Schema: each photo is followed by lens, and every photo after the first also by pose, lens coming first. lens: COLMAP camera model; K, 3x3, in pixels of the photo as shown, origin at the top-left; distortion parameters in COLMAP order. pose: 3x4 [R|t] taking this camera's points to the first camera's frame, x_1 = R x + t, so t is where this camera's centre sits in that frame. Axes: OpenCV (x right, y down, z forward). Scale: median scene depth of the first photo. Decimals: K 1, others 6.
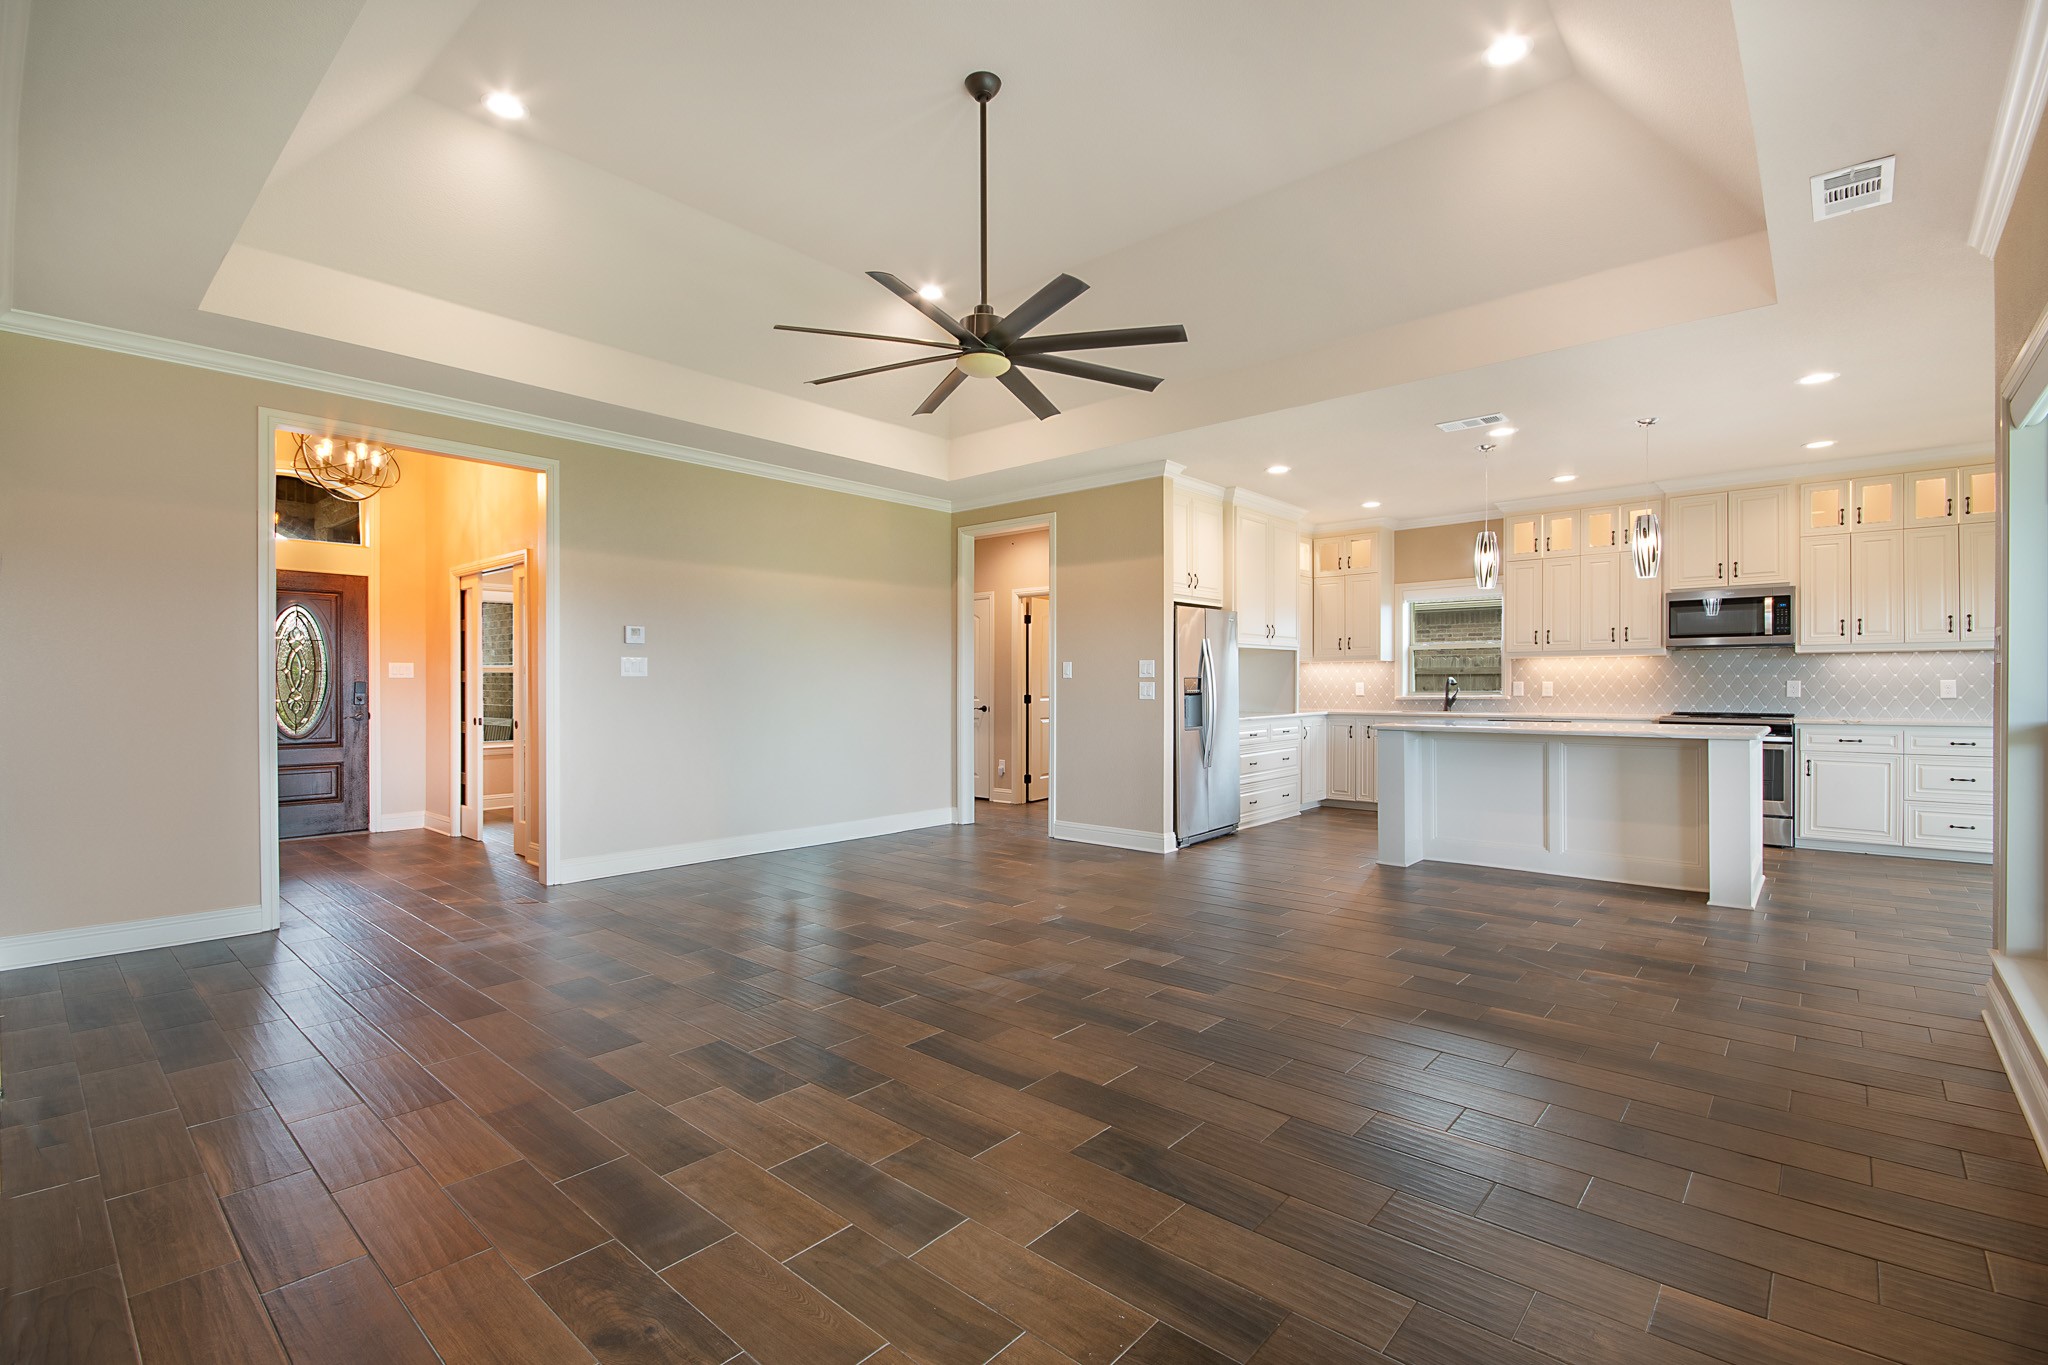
lens RADIAL K [[899.9, 0, 1004.1], [0, 899.9, 678.5], [0, 0, 1]] dist [0.015965, -0.015947]
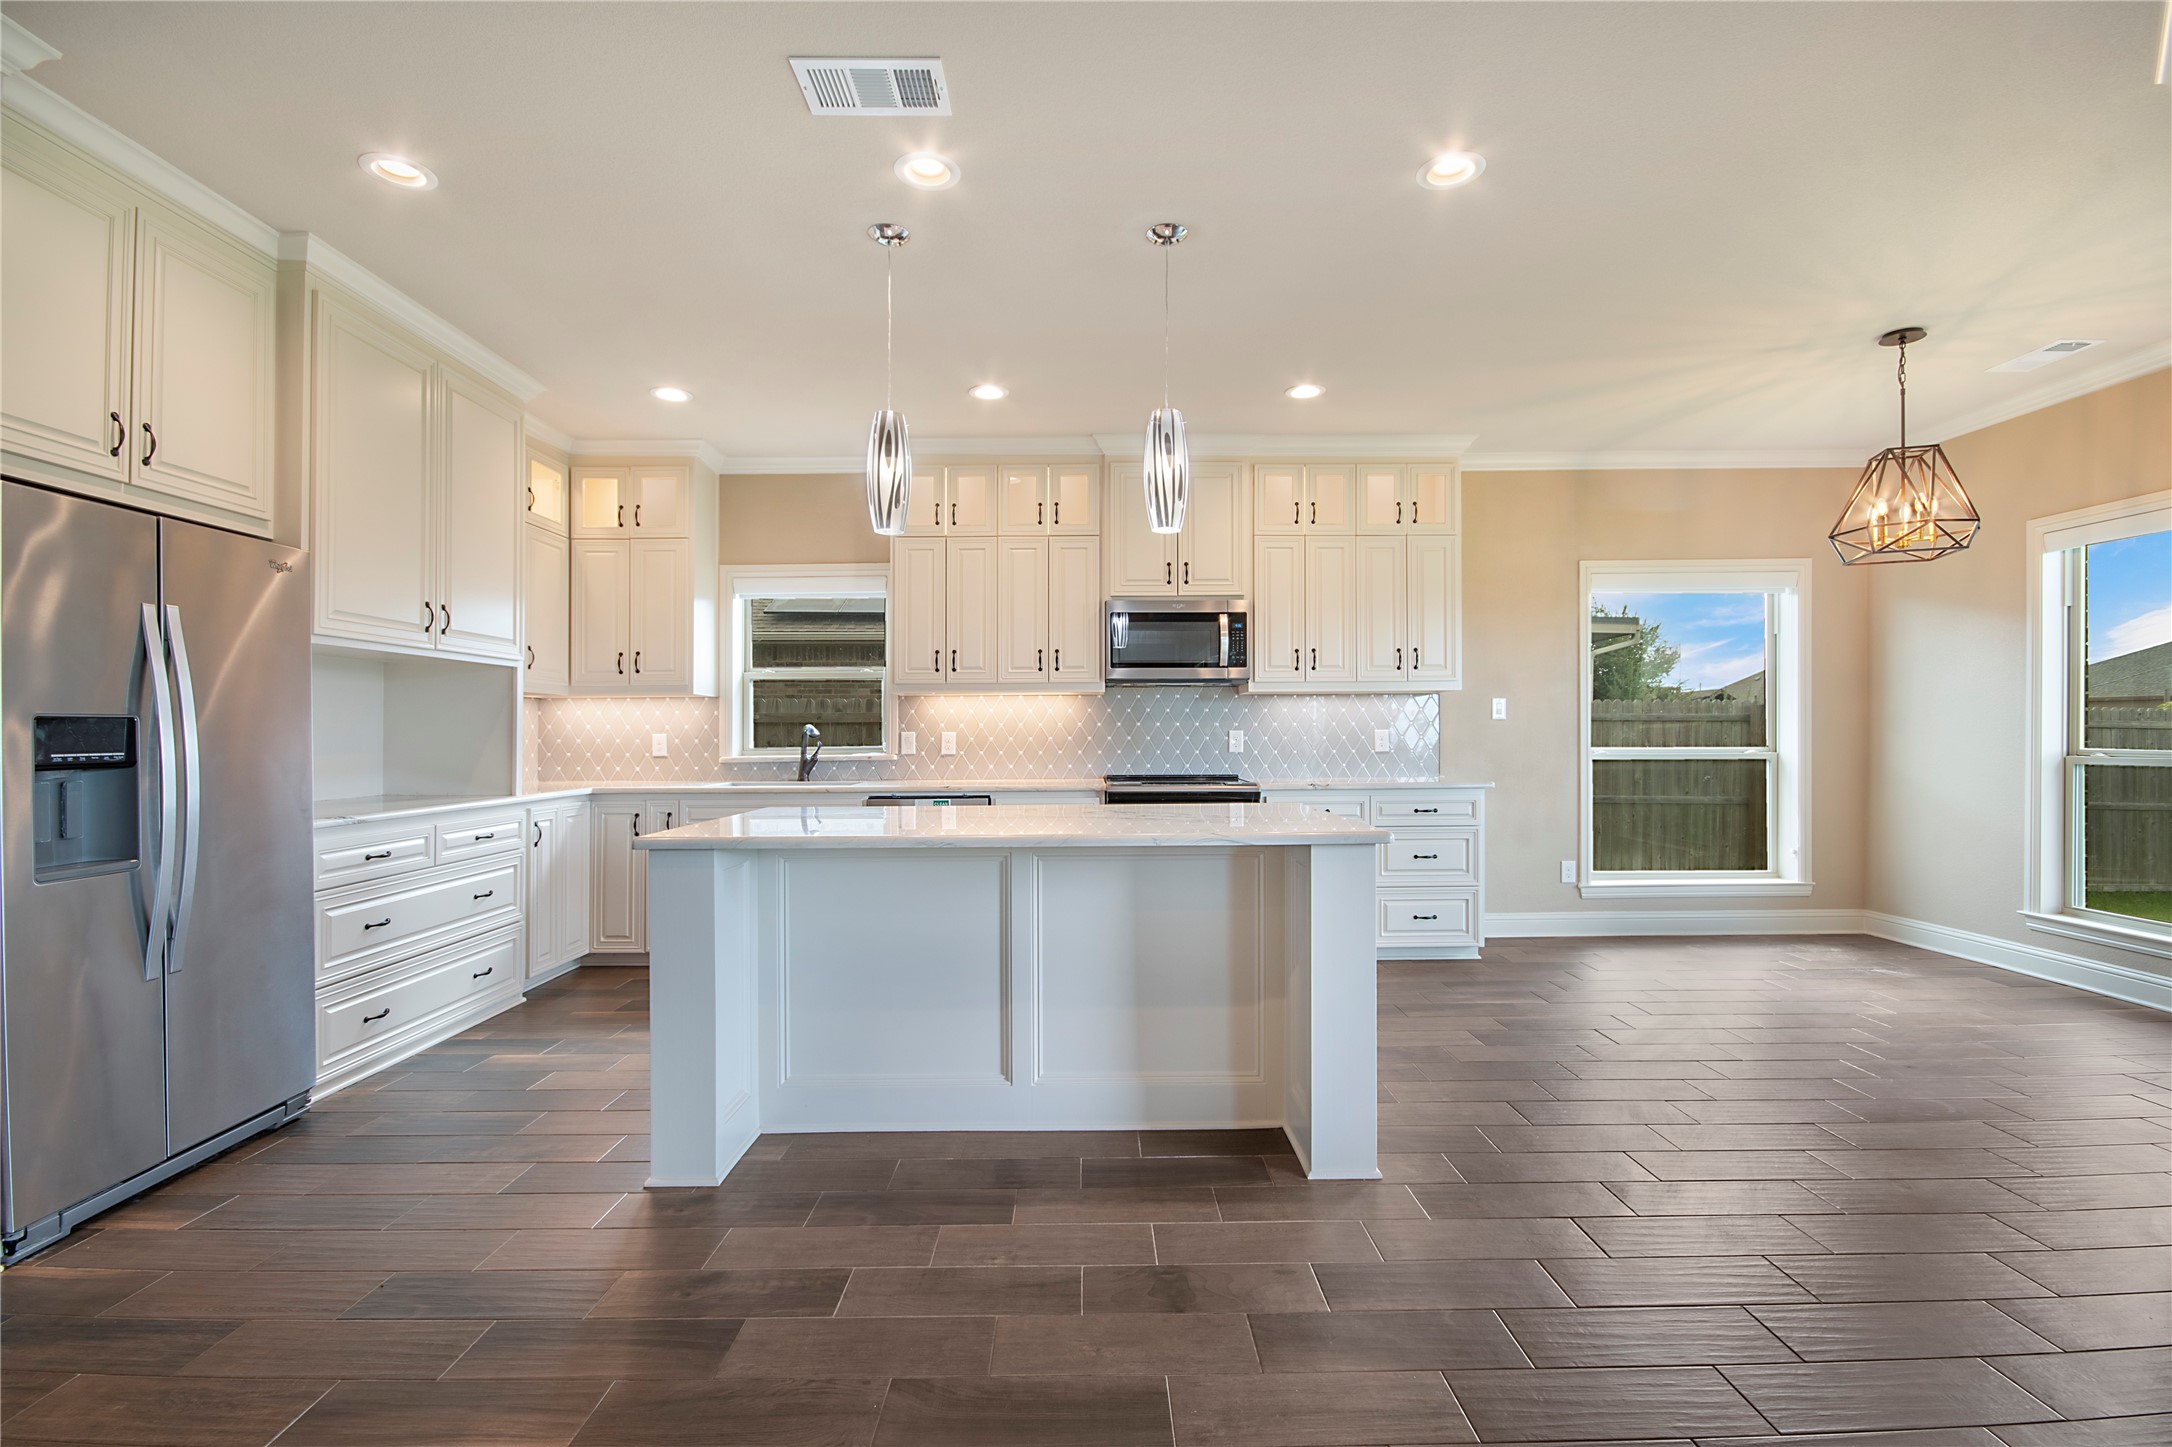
lens RADIAL K [[972.8, 0, 1086.9], [0, 972.8, 738.6], [0, 0, 1]] dist [-0.004390, -0.000512]
pose [[0.732985, -0.002622, 0.680239, 0.239966], [-0.002131, 0.999979, 0.006151, 0.004574], [-0.680241, -0.005958, 0.732964, 0.504686]]
